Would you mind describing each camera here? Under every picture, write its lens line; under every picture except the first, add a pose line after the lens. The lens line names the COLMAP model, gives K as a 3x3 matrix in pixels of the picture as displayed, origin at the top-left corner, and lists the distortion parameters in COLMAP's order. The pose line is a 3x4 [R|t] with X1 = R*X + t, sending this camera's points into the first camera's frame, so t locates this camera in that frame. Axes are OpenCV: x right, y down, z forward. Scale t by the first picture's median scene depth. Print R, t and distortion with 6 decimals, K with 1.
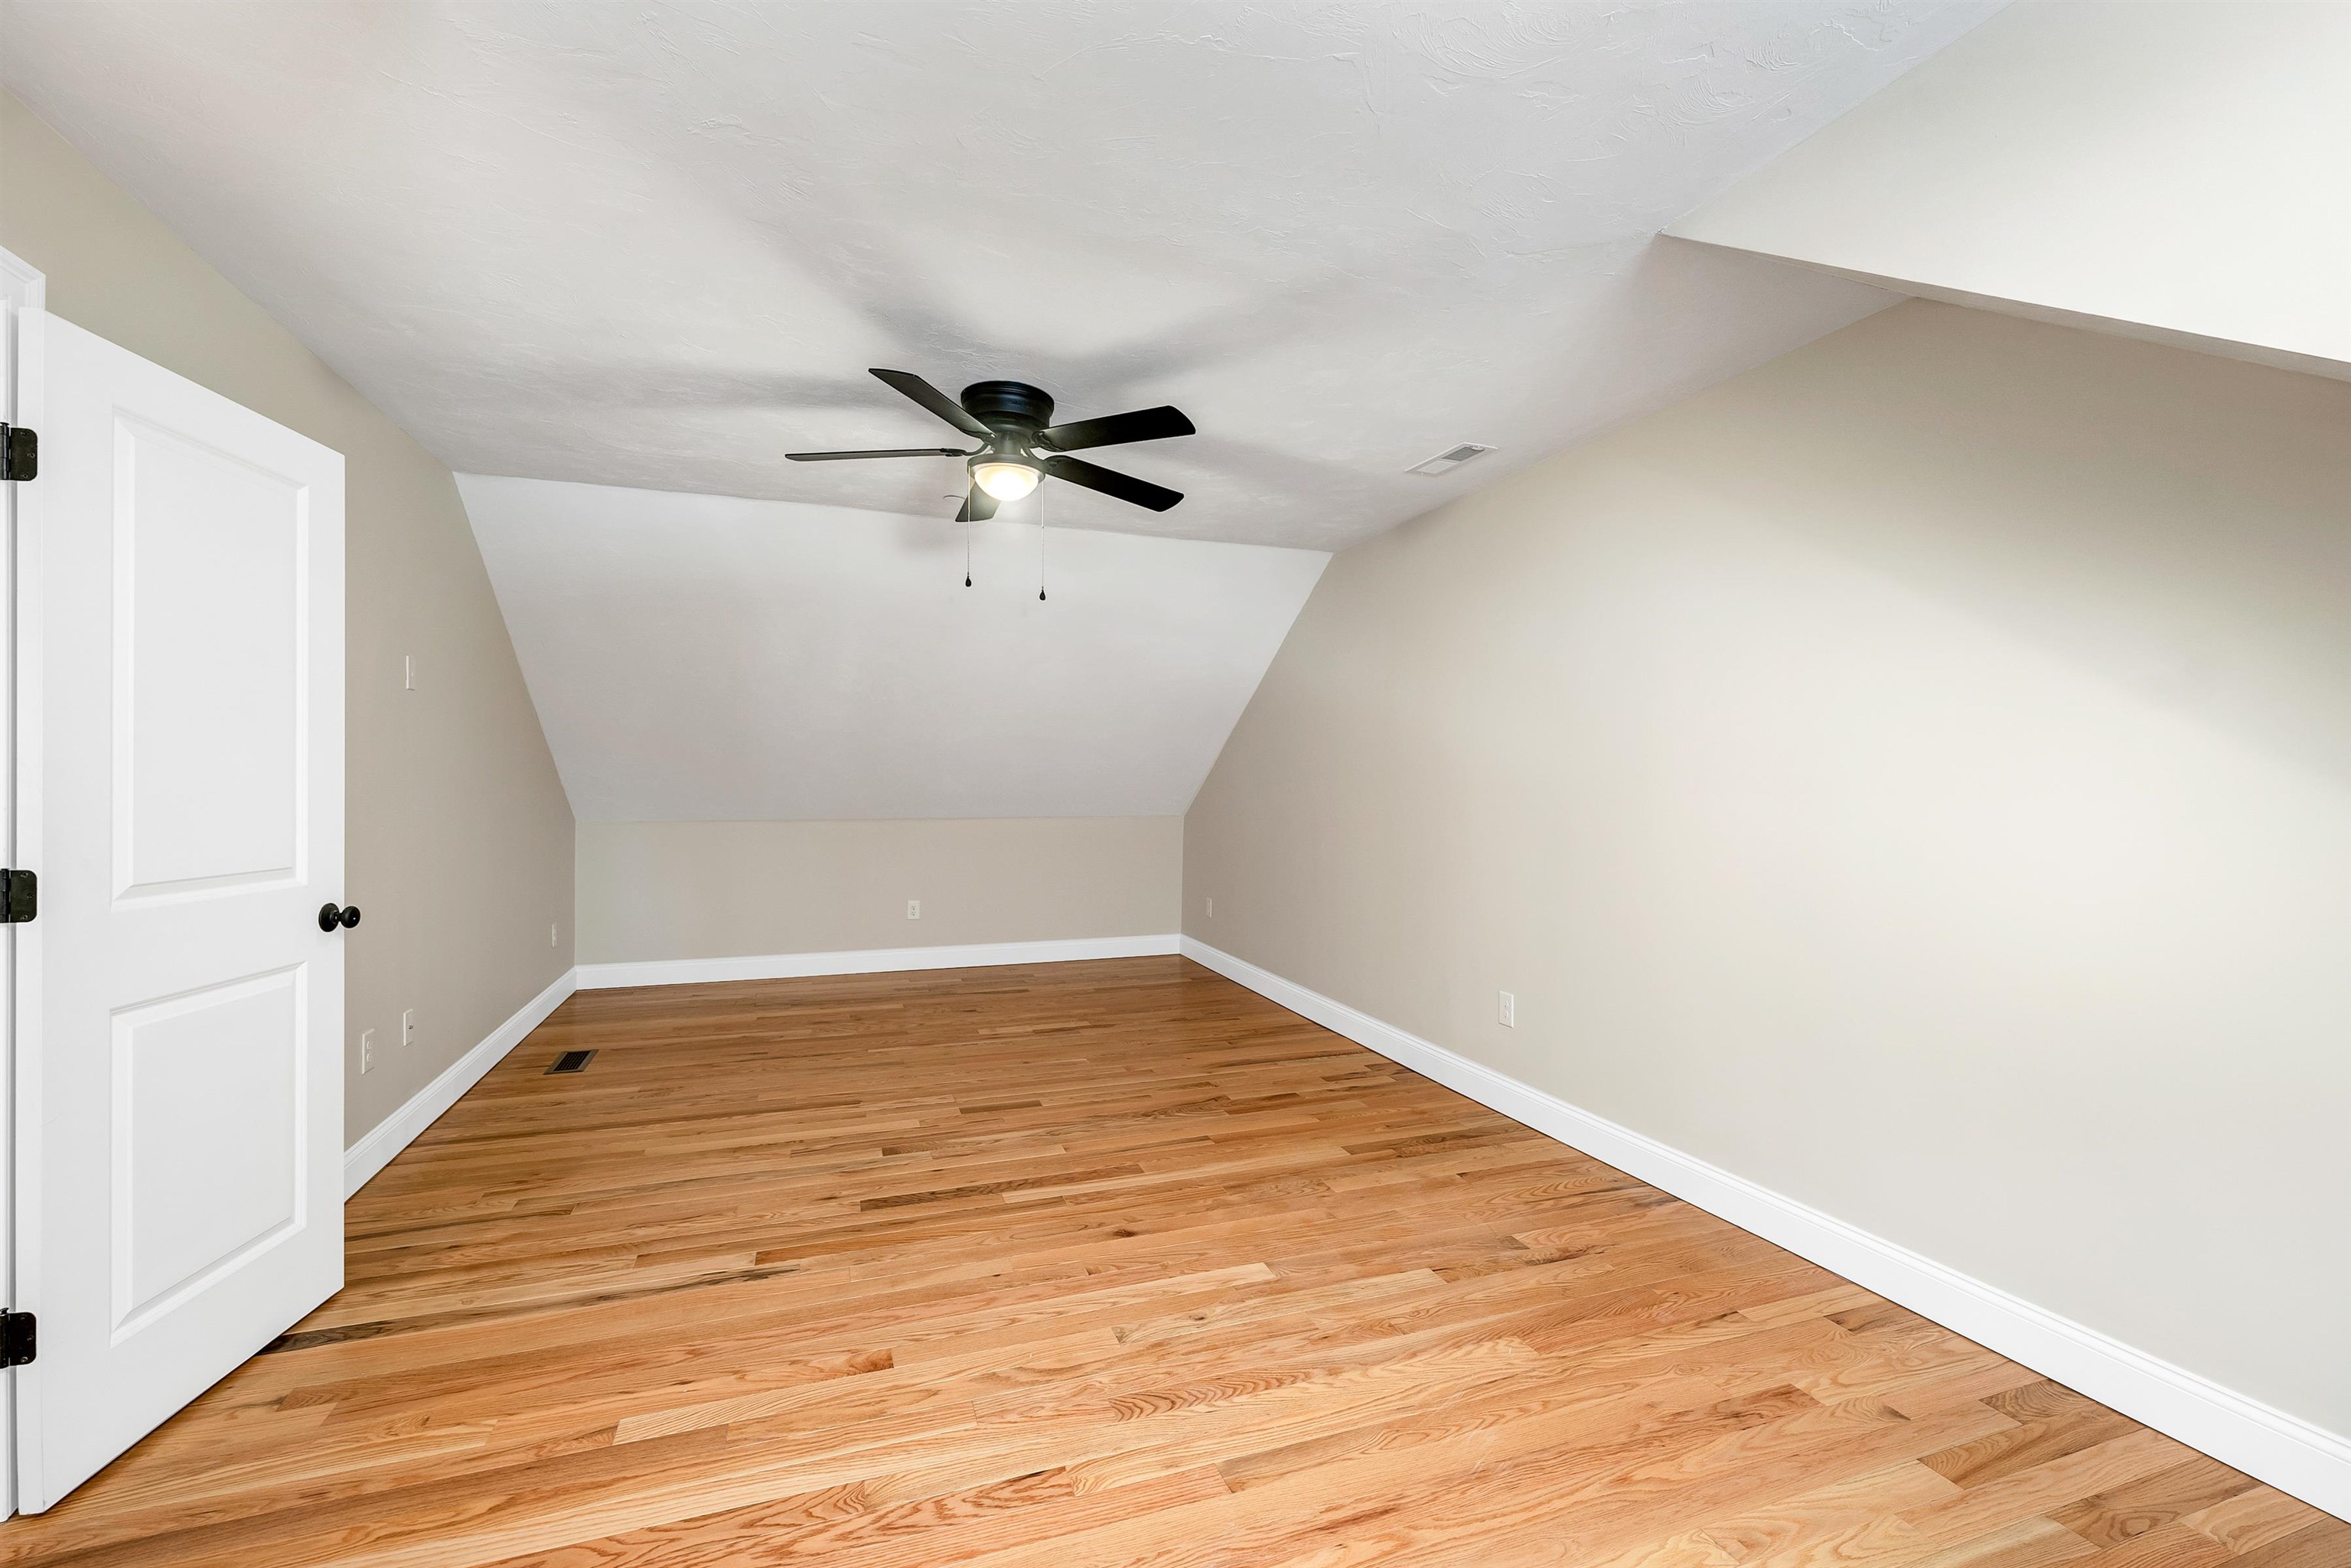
lens RADIAL K [[999.0, 0, 1170.8], [0, 999.0, 788.8], [0, 0, 1]] dist [0.004545, 0.000689]
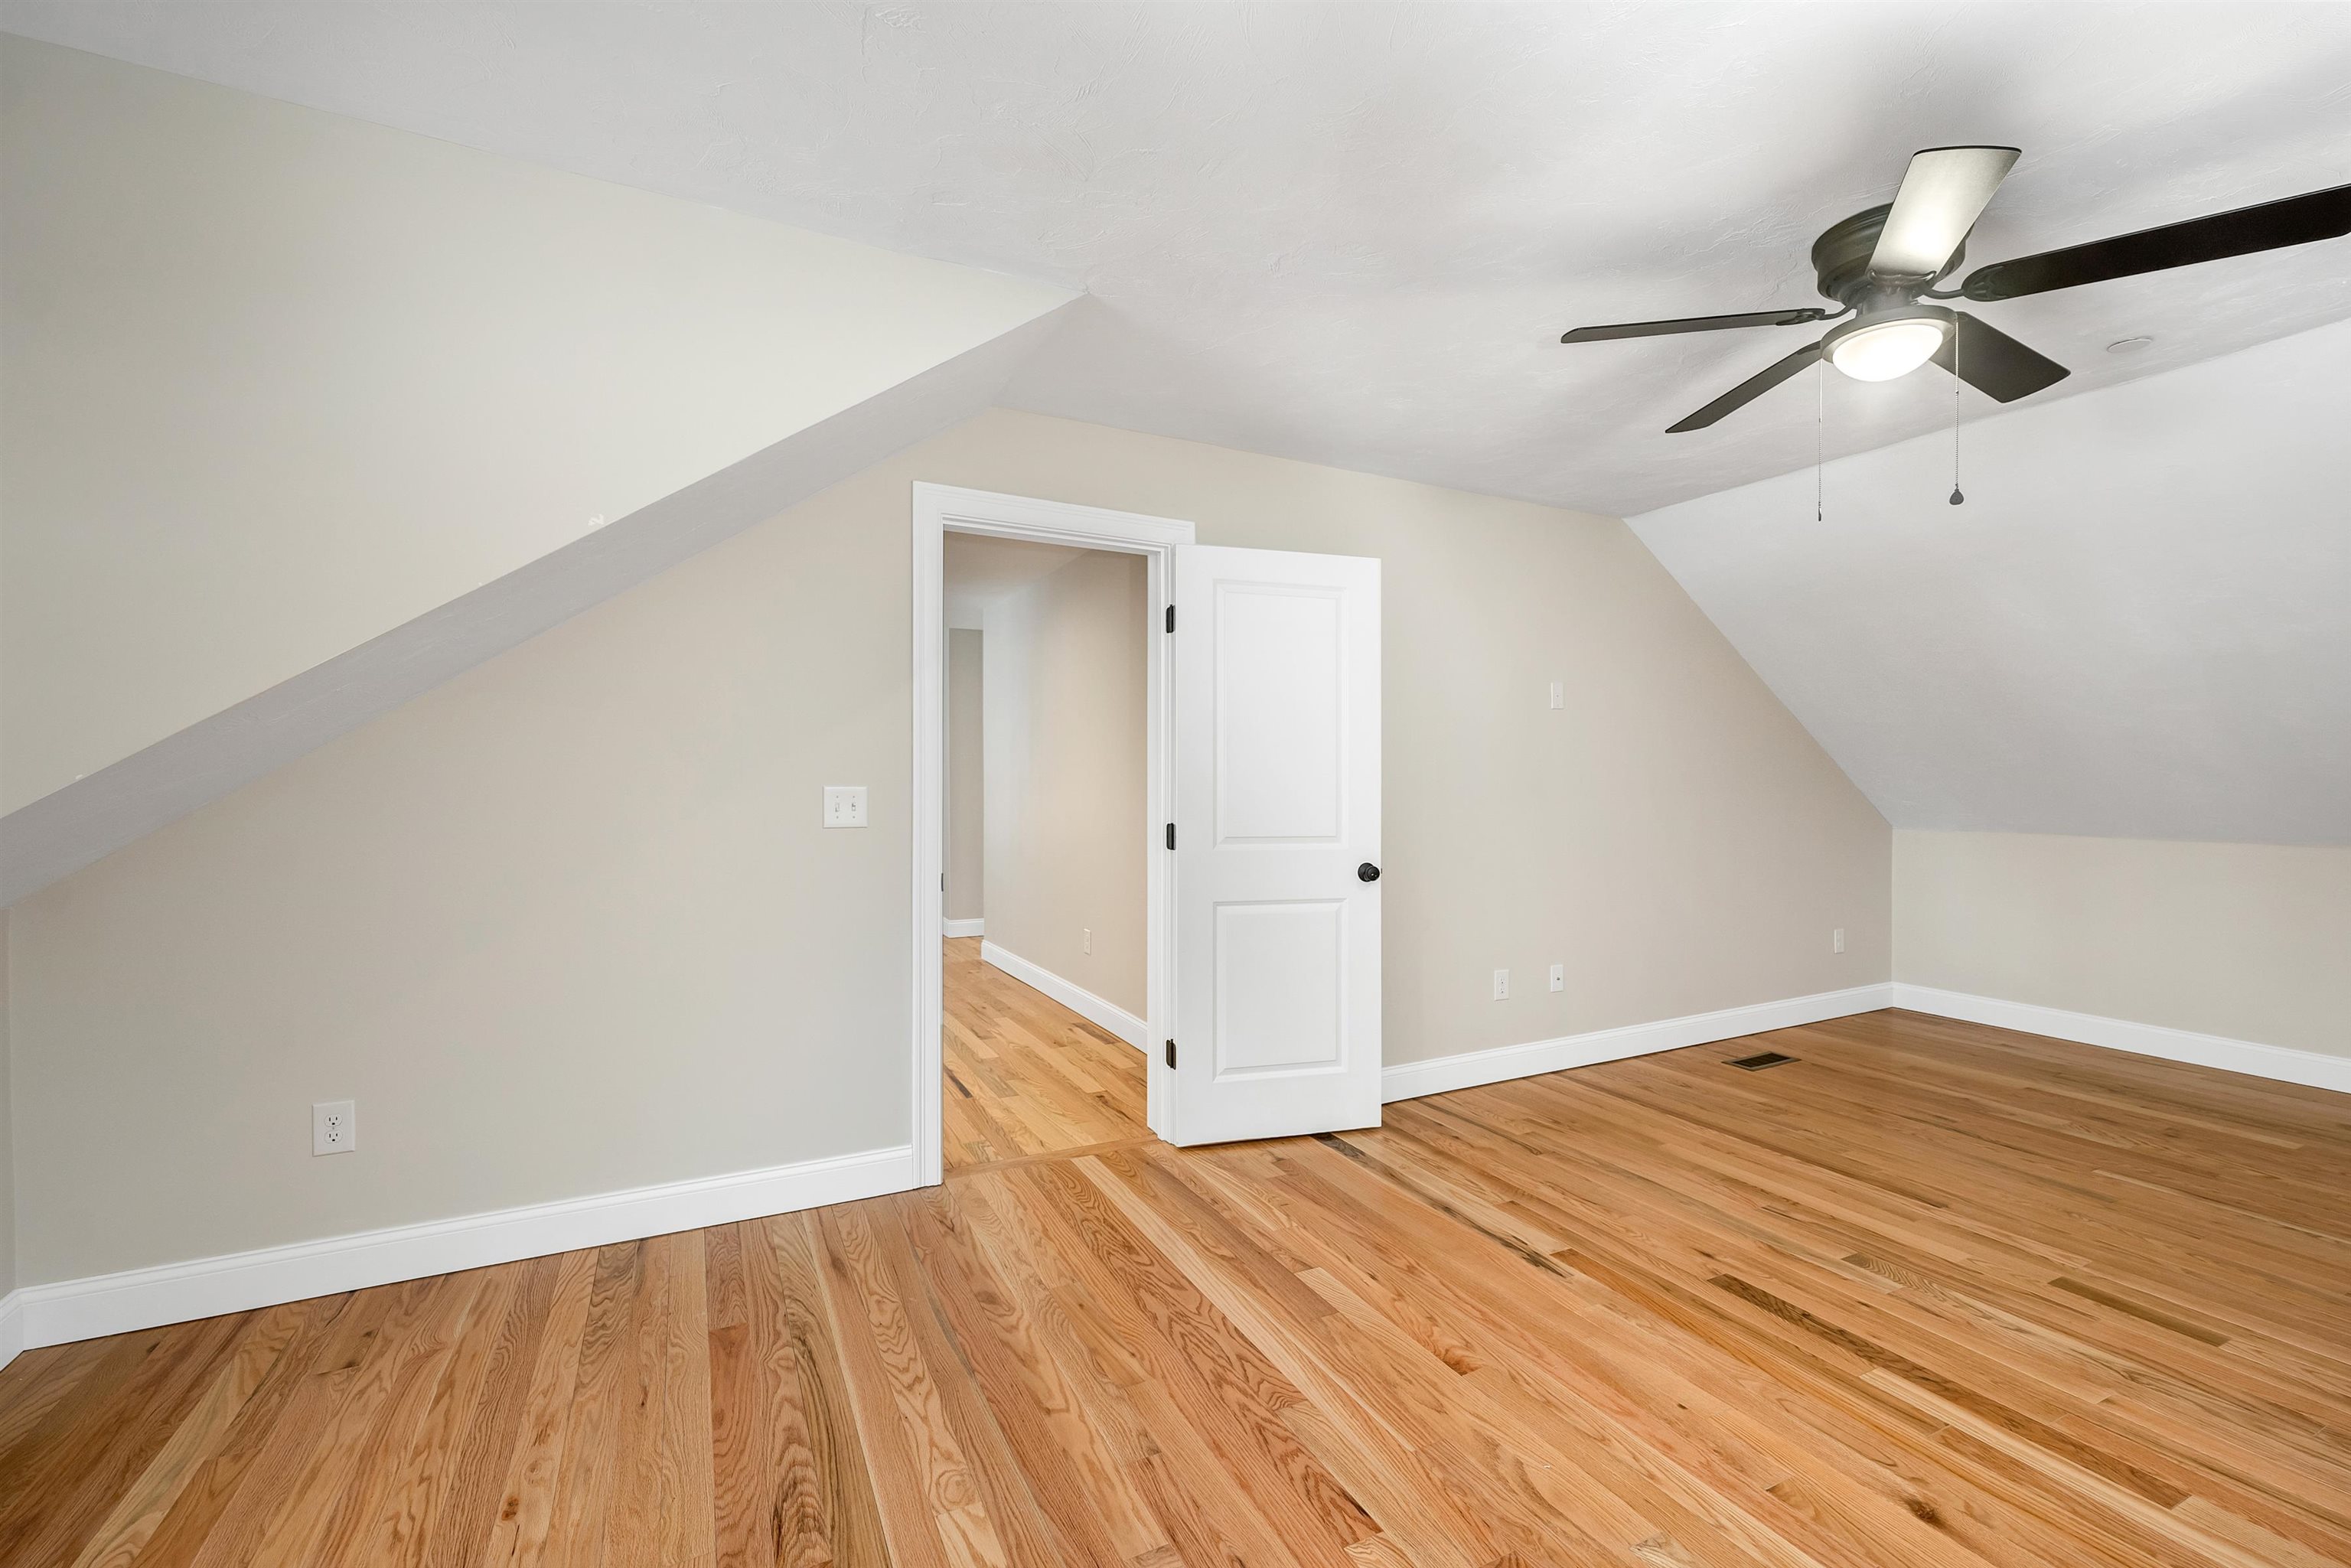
lens RADIAL K [[999.0, 0, 1186.8], [0, 999.0, 777.4], [0, 0, 1]] dist [0.004545, 0.000689]
pose [[0.118190, -0.007391, -0.992964, 0.488550], [-0.009035, 0.999923, -0.008518, 0.001492], [0.992950, 0.009978, 0.118114, 0.444329]]
